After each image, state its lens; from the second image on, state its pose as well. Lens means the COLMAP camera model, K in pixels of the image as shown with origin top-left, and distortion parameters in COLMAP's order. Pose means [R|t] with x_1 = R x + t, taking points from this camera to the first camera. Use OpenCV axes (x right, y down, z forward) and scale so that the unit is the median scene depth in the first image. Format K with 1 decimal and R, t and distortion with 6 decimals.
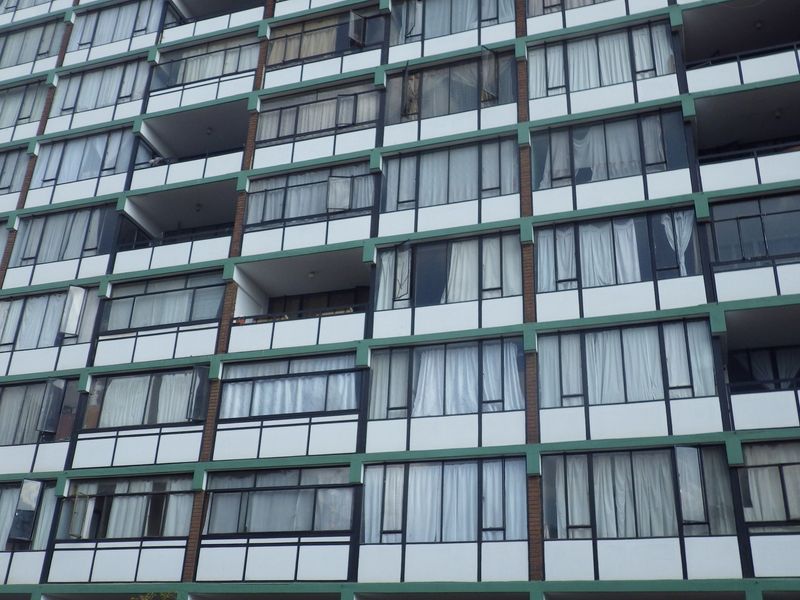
lens RADIAL K [[884.7, 0, 386.2], [0, 884.7, 299.5], [0, 0, 1]] dist [-0.000975, 0.000595]
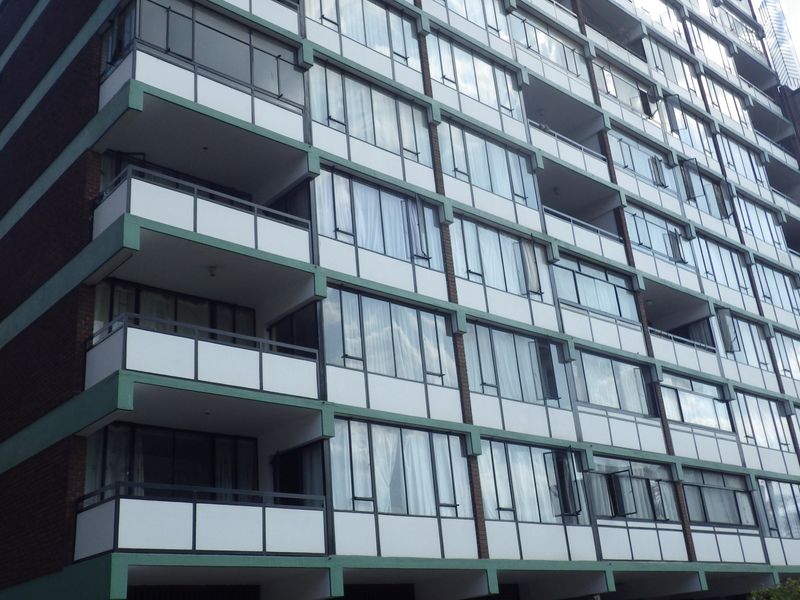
lens RADIAL K [[884.7, 0, 386.2], [0, 884.7, 299.5], [0, 0, 1]] dist [-0.000975, 0.000595]
pose [[0.491218, 0.256173, 0.832514, -1.339653], [-0.290093, 0.949325, -0.120950, 0.230312], [-0.821310, -0.182093, 0.540640, 0.706715]]
